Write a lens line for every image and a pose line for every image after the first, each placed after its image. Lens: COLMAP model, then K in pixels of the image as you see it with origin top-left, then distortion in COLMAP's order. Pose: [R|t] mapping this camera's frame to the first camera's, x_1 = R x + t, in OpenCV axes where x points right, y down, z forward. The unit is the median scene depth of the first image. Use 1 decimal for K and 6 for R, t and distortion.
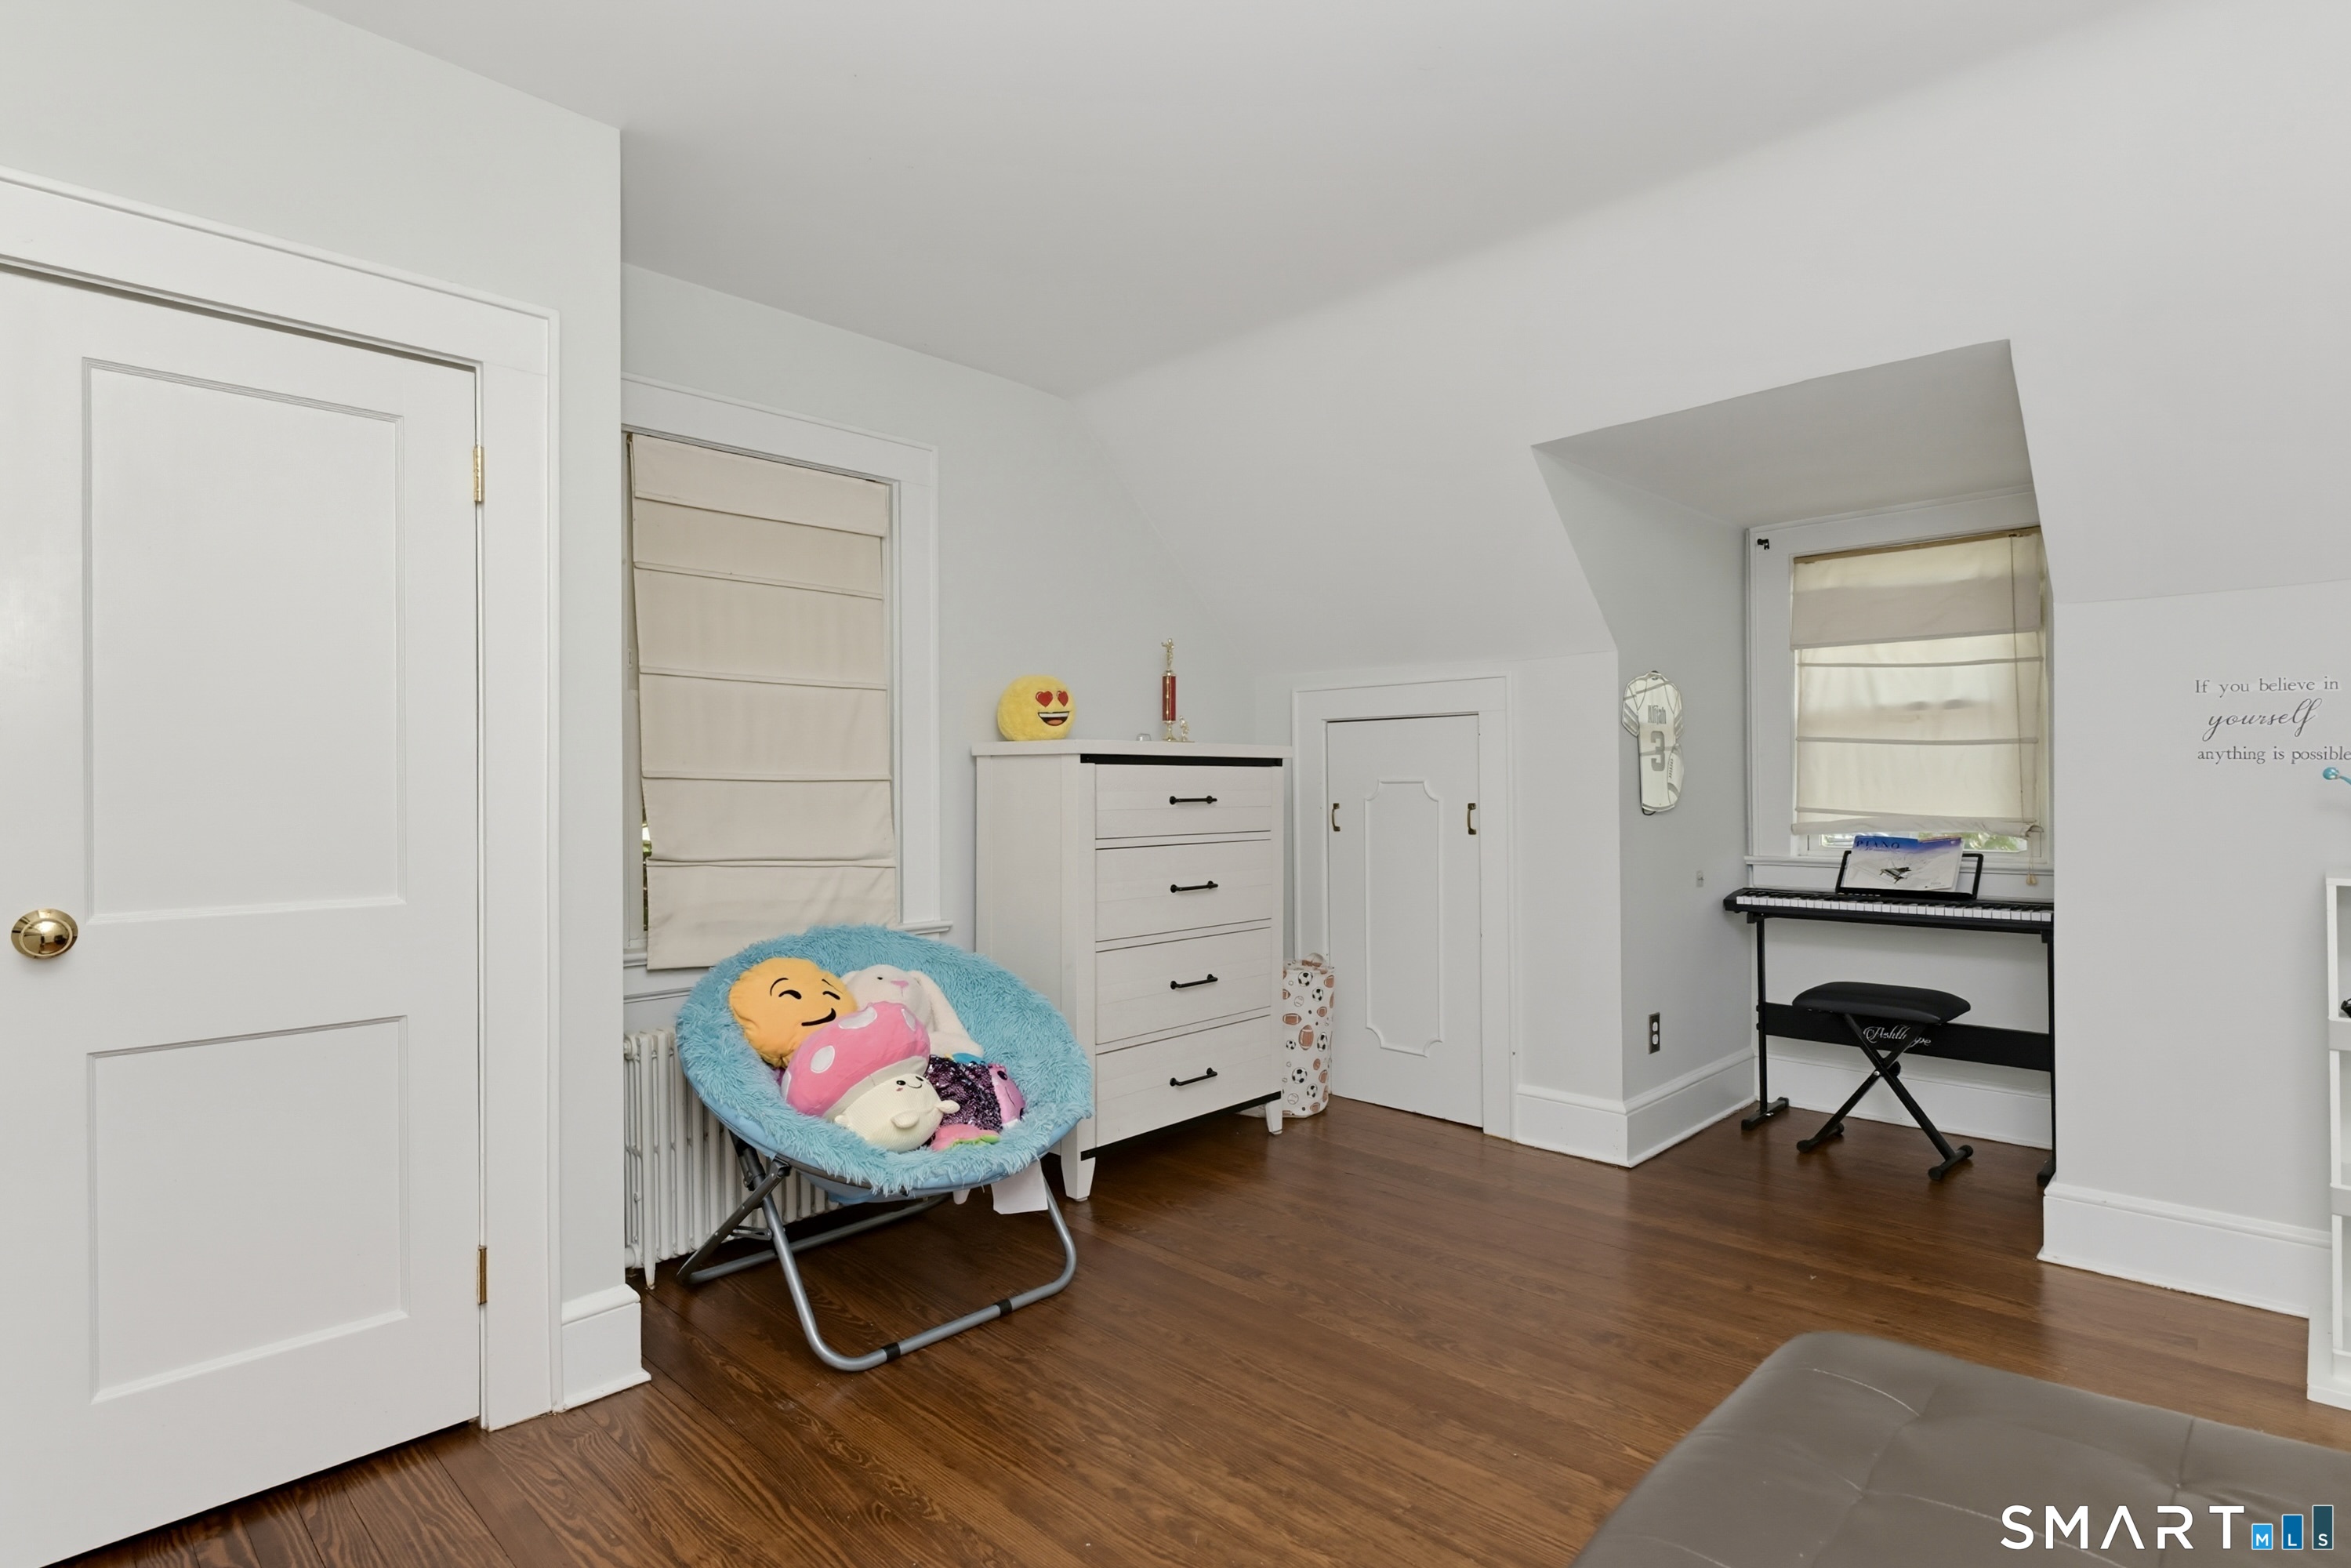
lens RADIAL K [[1179.5, 0, 1175.5], [0, 1179.5, 784.0], [0, 0, 1]] dist [-0.000526, -0.000262]
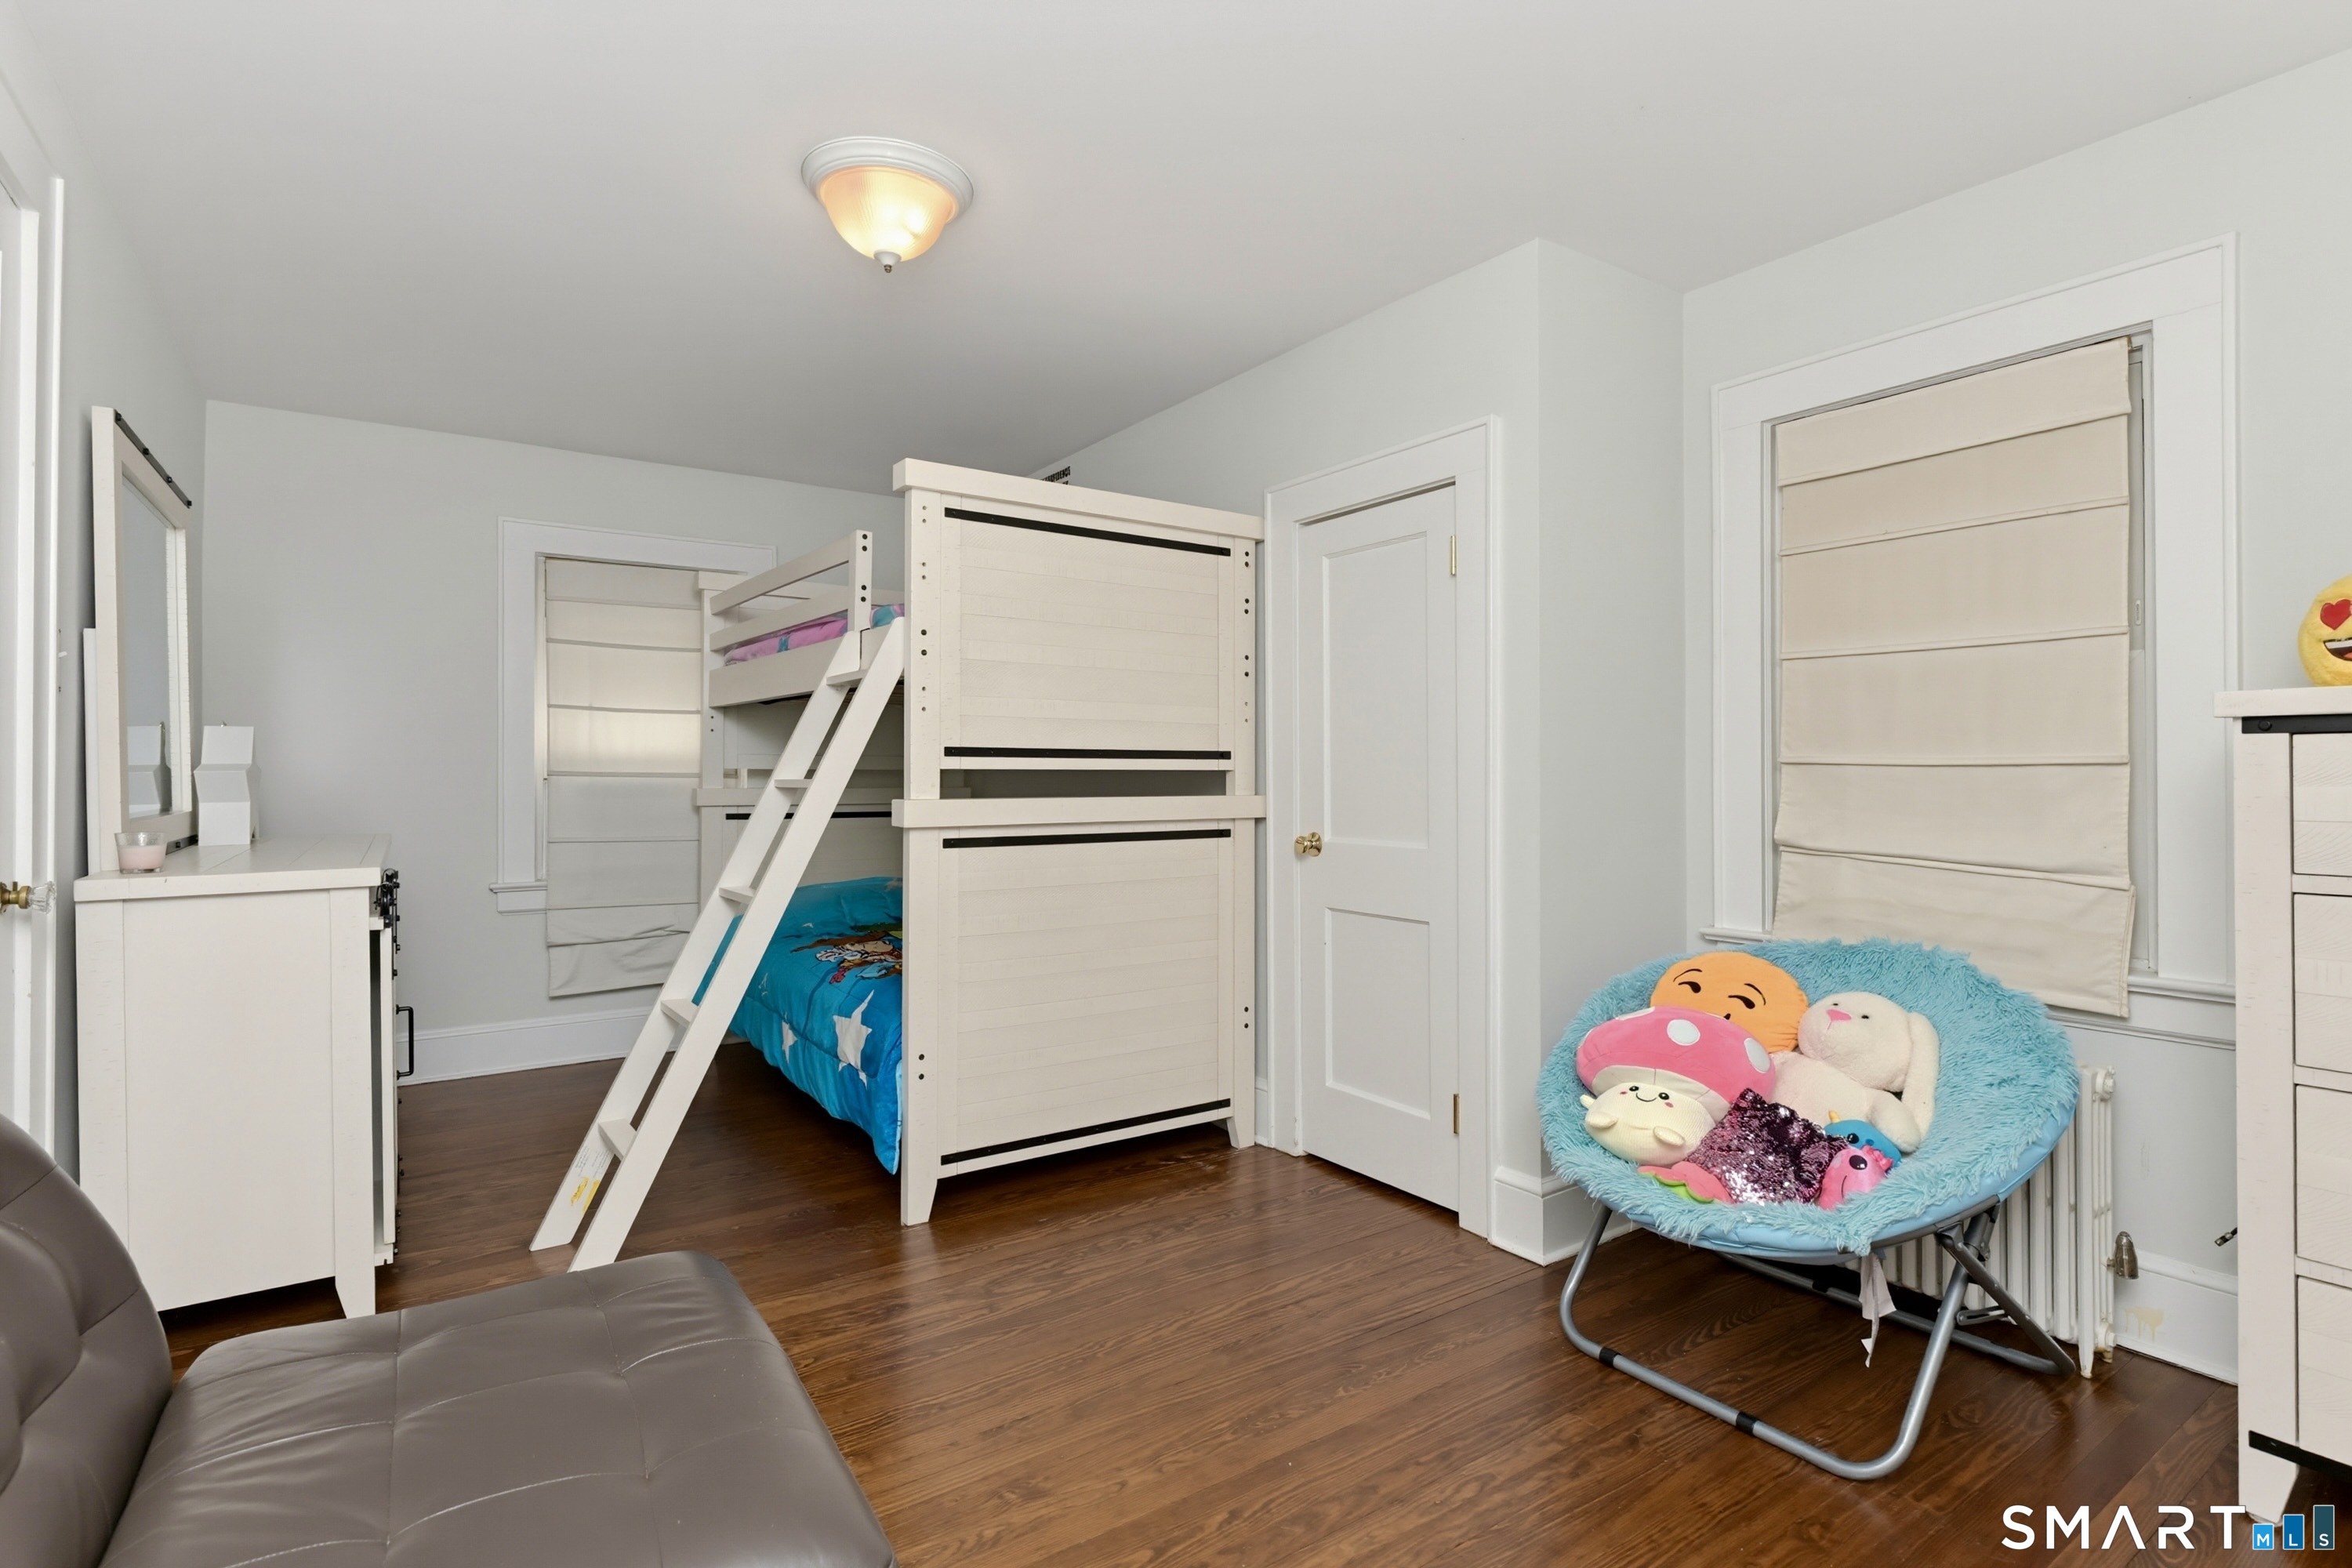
lens RADIAL K [[1151.2, 0, 1169.5], [0, 1151.2, 762.5], [0, 0, 1]] dist [0.000008, -0.001255]
pose [[-0.201710, 0.000280, -0.979445, 0.735048], [0.007798, 0.999969, -0.001320, -0.009978], [0.979414, -0.007904, -0.201706, 0.810040]]
